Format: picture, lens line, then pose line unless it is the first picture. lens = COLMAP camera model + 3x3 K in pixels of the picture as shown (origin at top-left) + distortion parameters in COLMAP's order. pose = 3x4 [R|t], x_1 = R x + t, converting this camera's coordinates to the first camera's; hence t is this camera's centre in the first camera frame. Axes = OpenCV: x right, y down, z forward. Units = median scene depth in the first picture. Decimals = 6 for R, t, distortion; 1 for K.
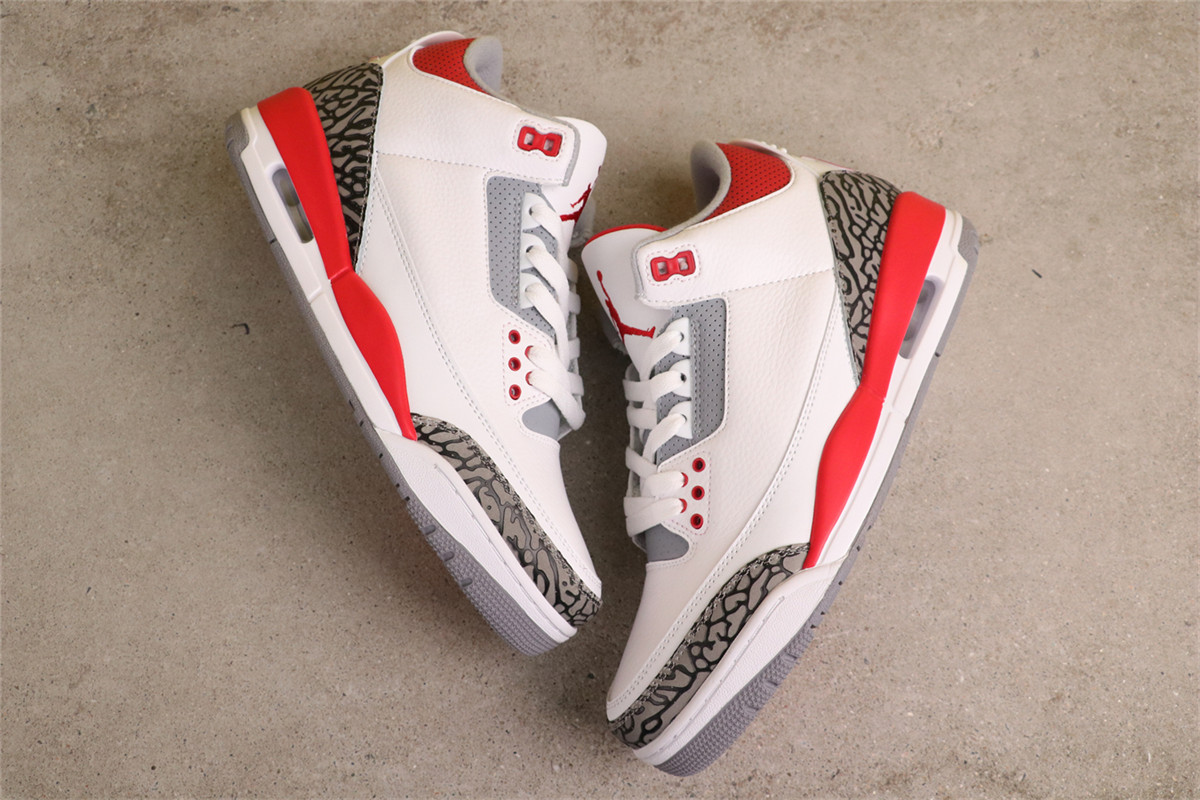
lens RADIAL K [[1295.2, 0, 600.0], [0, 1295.2, 400.0], [0, 0, 1]] dist [-0.005376, -0.001590]
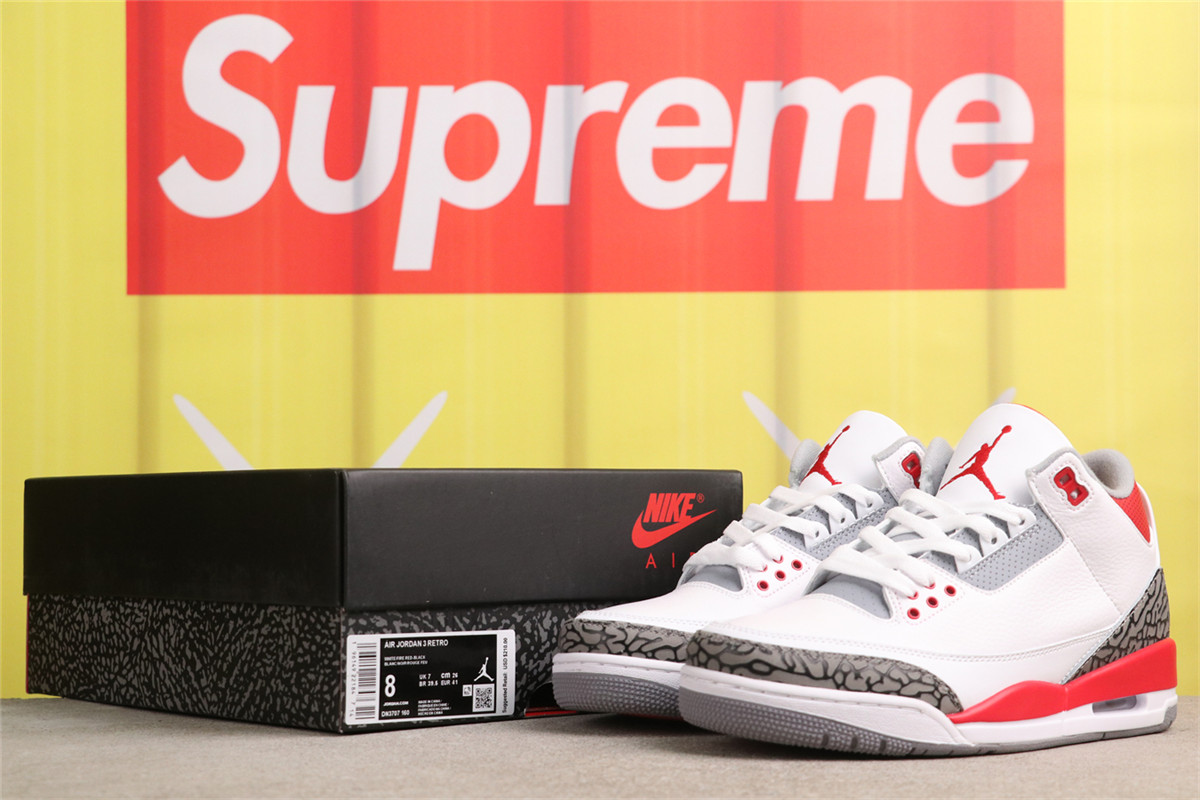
lens RADIAL K [[2673.8, 0, 600.0], [0, 2673.8, 400.0], [0, 0, 1]] dist [0.220429, 0.153626]
pose [[0.425775, 0.889612, 0.165247, -0.556453], [-0.819324, 0.456552, -0.346797, 0.982324], [-0.383959, 0.012267, 0.923269, -0.969316]]
